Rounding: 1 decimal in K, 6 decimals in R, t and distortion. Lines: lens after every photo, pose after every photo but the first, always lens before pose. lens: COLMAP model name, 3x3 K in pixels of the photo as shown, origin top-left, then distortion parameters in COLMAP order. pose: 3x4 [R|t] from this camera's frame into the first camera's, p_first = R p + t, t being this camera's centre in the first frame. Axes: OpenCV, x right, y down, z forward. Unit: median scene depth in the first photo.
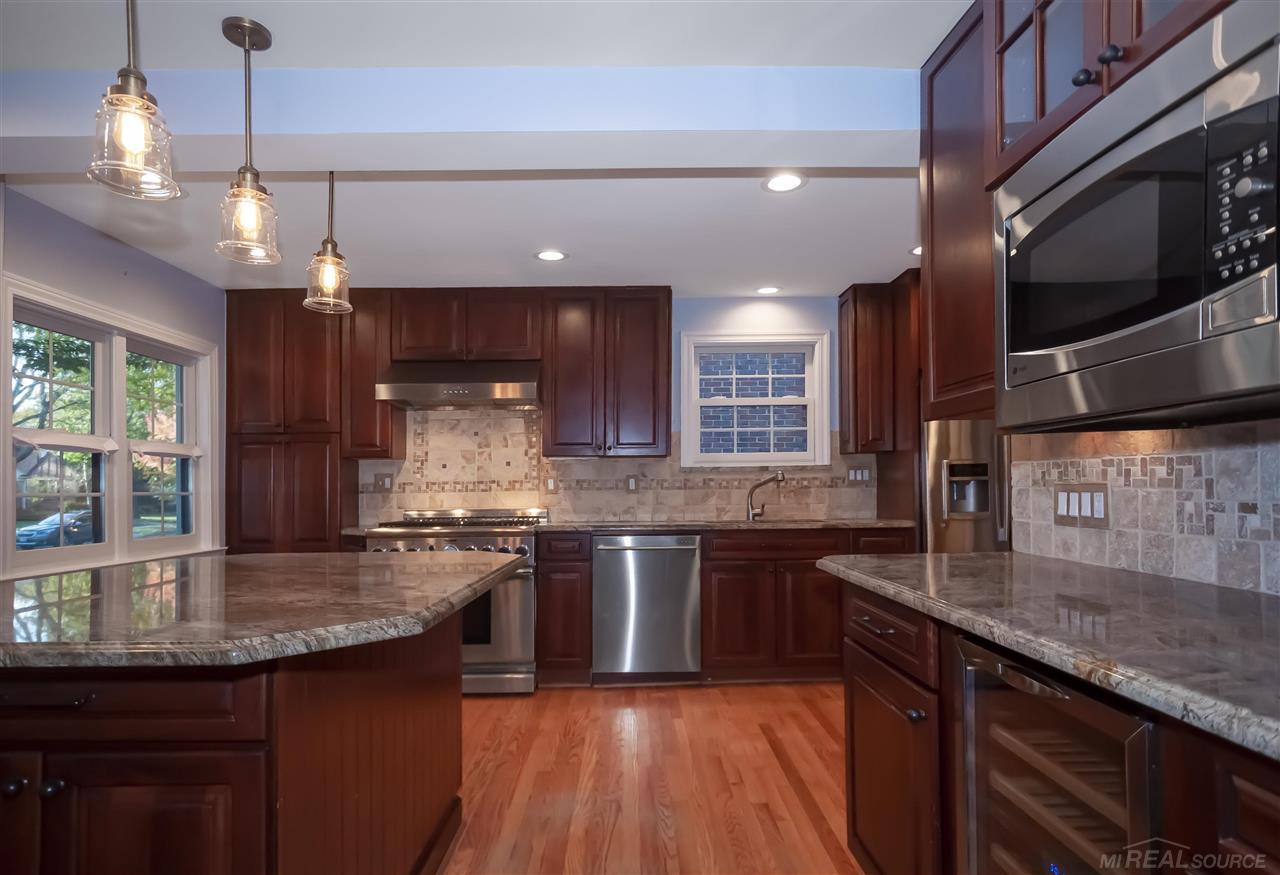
lens RADIAL K [[682.1, 0, 633.3], [0, 682.1, 445.3], [0, 0, 1]] dist [-0.003461, -0.000639]
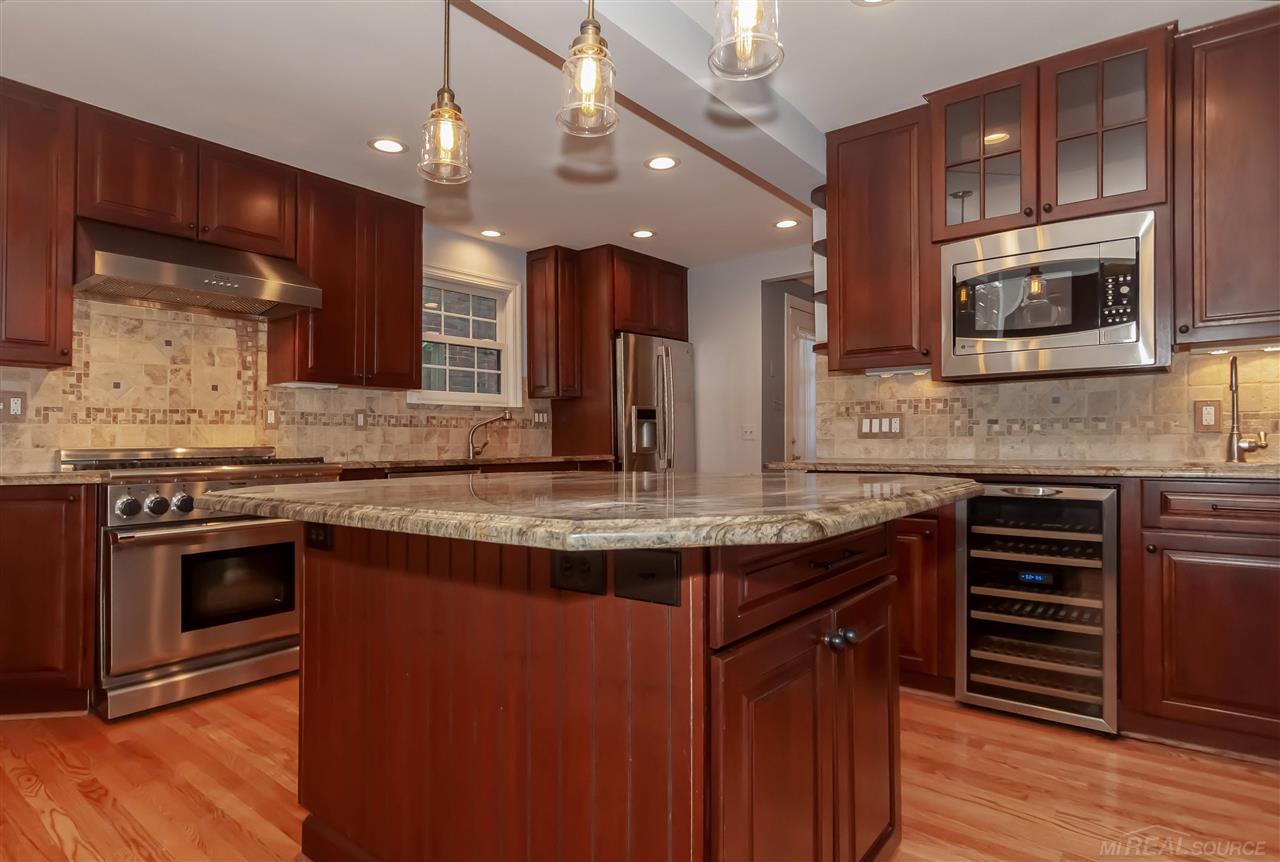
lens RADIAL K [[736.8, 0, 629.2], [0, 736.8, 425.0], [0, 0, 1]] dist [0.021825, -0.000711]
pose [[0.629884, 0.022155, 0.776374, -0.529134], [-0.042194, 0.999093, 0.005723, 0.044045], [-0.775543, -0.036363, 0.630247, 0.131989]]
